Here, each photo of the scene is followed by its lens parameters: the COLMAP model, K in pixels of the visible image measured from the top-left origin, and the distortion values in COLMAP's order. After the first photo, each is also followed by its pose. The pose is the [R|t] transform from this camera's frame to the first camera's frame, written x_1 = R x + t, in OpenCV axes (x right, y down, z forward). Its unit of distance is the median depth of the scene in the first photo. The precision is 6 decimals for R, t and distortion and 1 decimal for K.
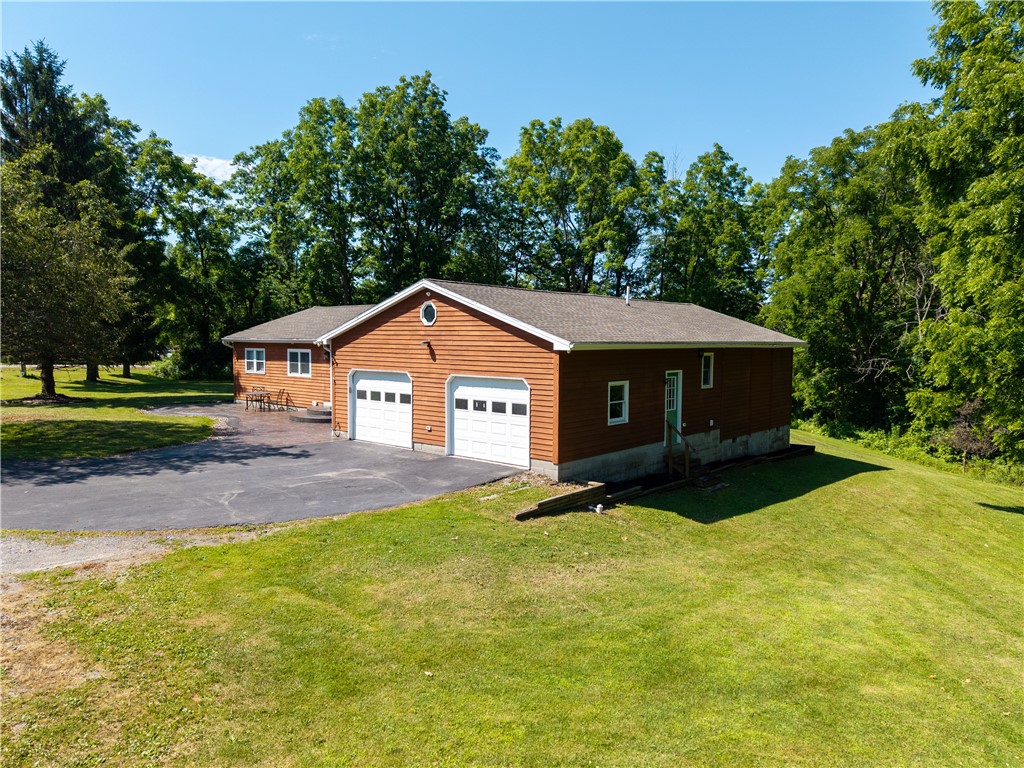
lens RADIAL K [[685.4, 0, 526.1], [0, 685.4, 374.9], [0, 0, 1]] dist [0.035479, -0.033490]
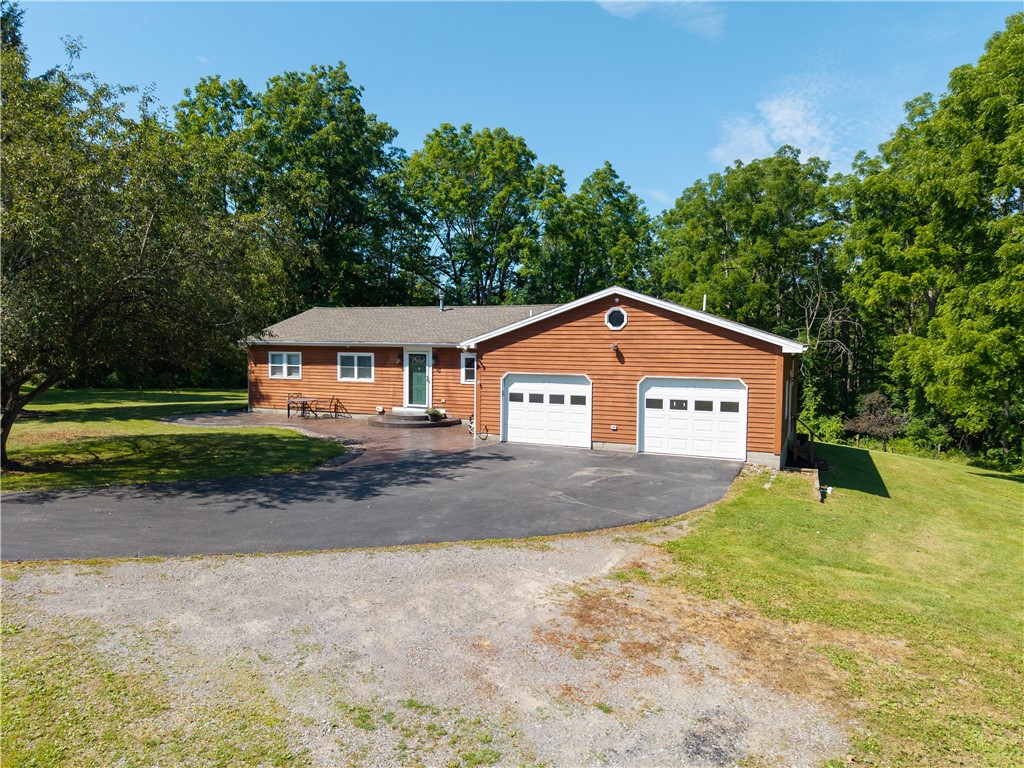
lens RADIAL K [[685.4, 0, 525.8], [0, 685.4, 365.2], [0, 0, 1]] dist [0.035479, -0.033490]
pose [[0.955422, -0.008359, 0.295126, -0.389946], [0.013388, 0.999798, -0.015021, -0.002563], [-0.294941, 0.018303, 0.955340, 0.023280]]
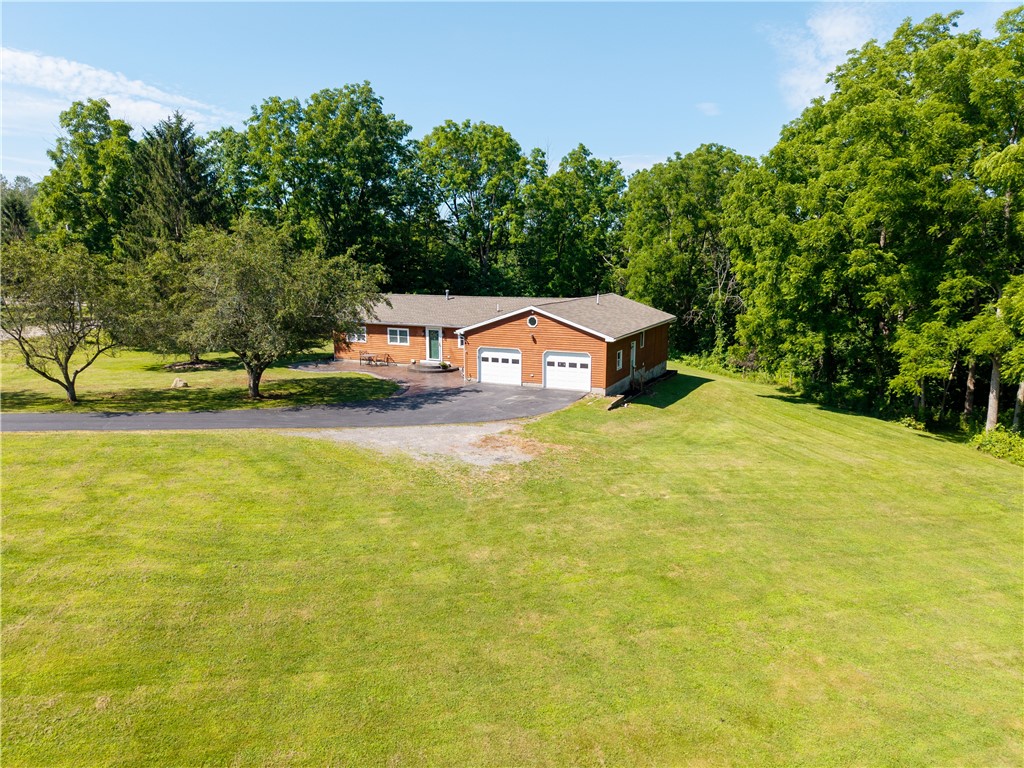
lens RADIAL K [[685.4, 0, 522.4], [0, 685.4, 379.6], [0, 0, 1]] dist [0.035479, -0.033490]
pose [[0.962430, -0.054407, 0.266023, -0.493617], [0.021111, 0.991748, 0.126456, -0.119255], [-0.270708, -0.116089, 0.955636, -0.684554]]
